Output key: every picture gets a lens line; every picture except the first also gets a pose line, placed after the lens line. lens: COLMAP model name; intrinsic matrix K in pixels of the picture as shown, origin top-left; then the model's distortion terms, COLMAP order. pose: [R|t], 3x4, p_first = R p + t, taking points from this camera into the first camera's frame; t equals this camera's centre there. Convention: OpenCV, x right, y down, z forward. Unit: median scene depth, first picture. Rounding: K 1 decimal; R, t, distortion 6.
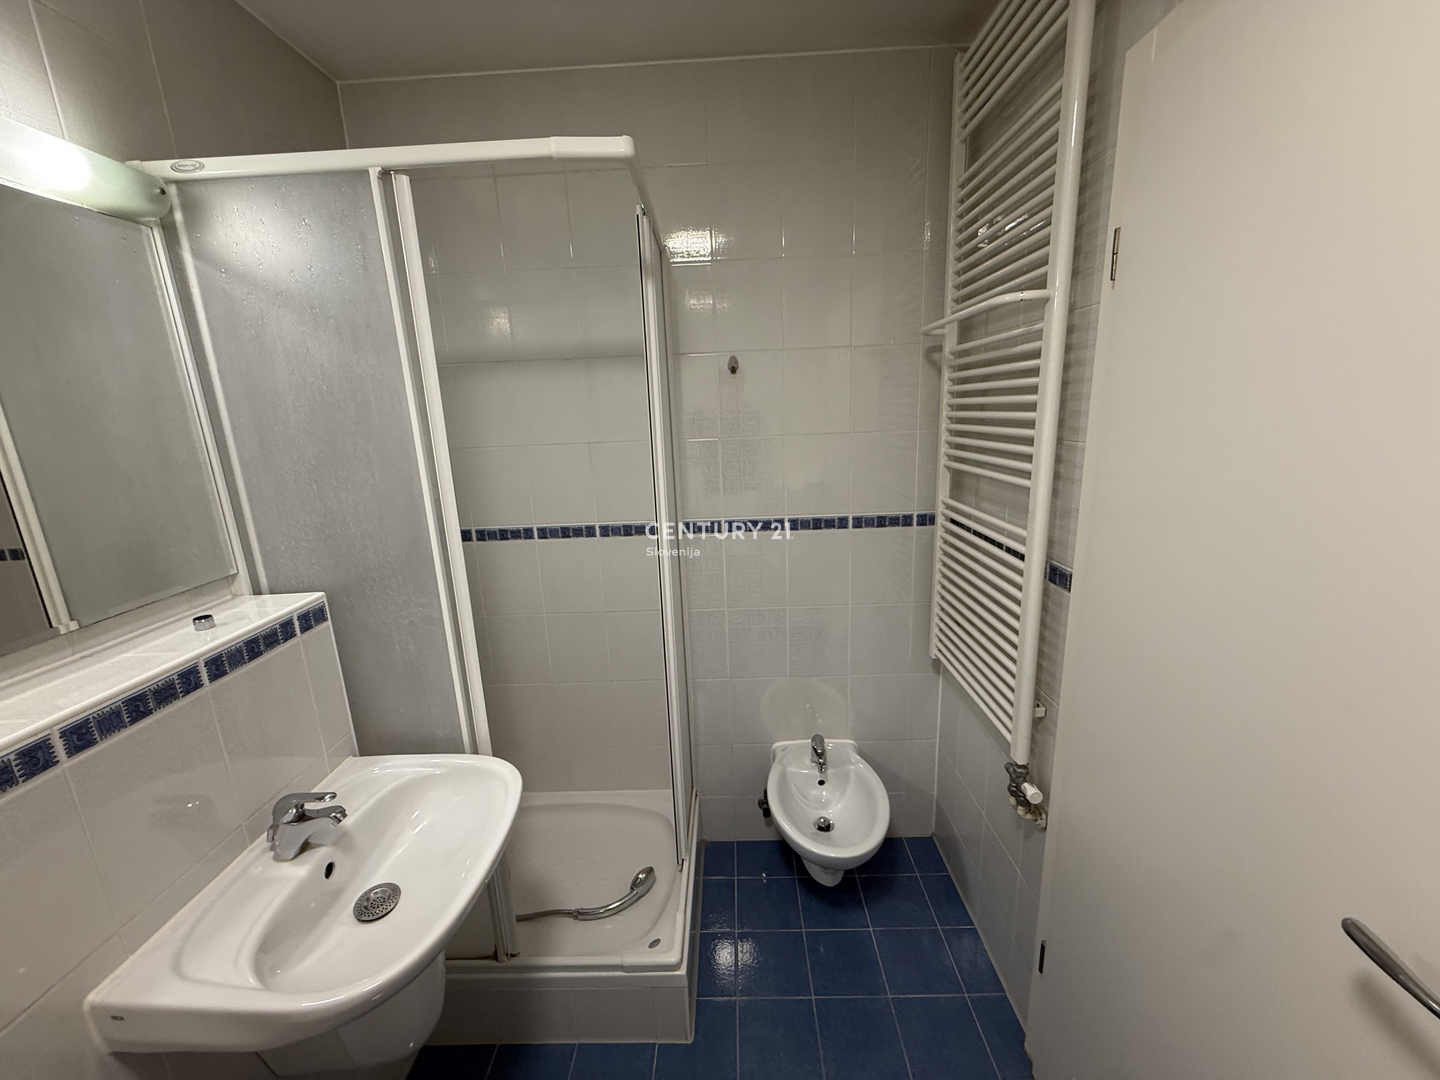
lens RADIAL K [[576.4, 0, 720.0], [0, 576.4, 540.0], [0, 0, 1]] dist [-0.001106, 0.000087]
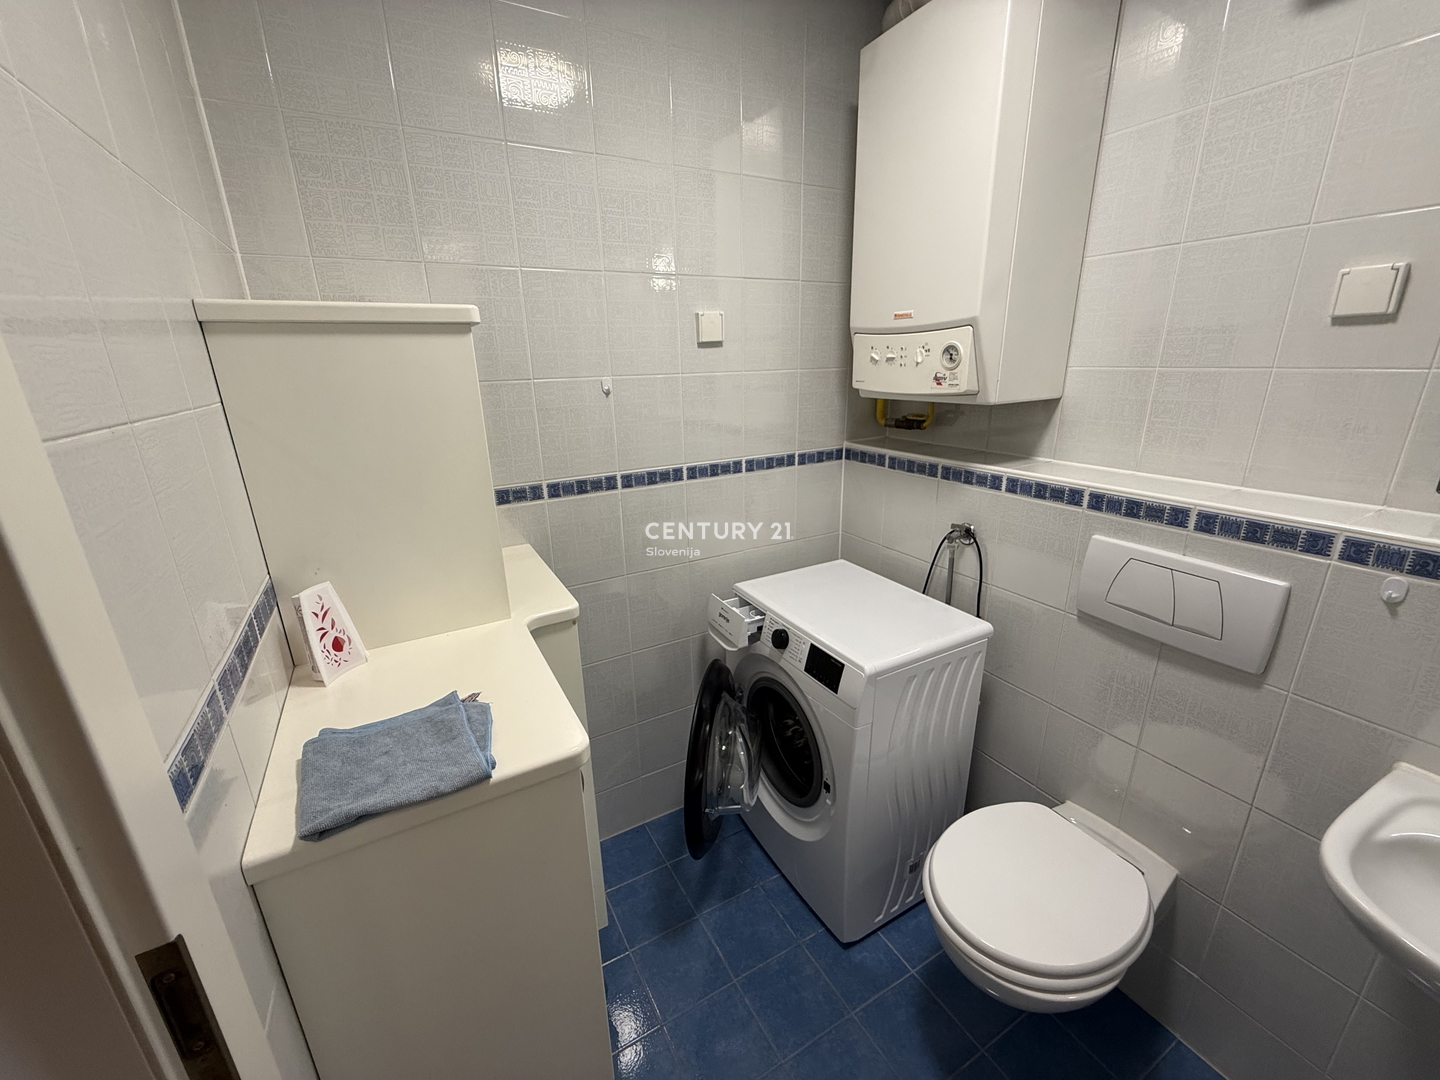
lens RADIAL K [[576.4, 0, 720.0], [0, 576.4, 540.0], [0, 0, 1]] dist [-0.001106, 0.000087]
pose [[0.860478, -0.134420, 0.491436, -0.525194], [0.105844, 0.990687, 0.085651, 0.013762], [-0.498373, -0.021685, 0.866692, 0.148595]]
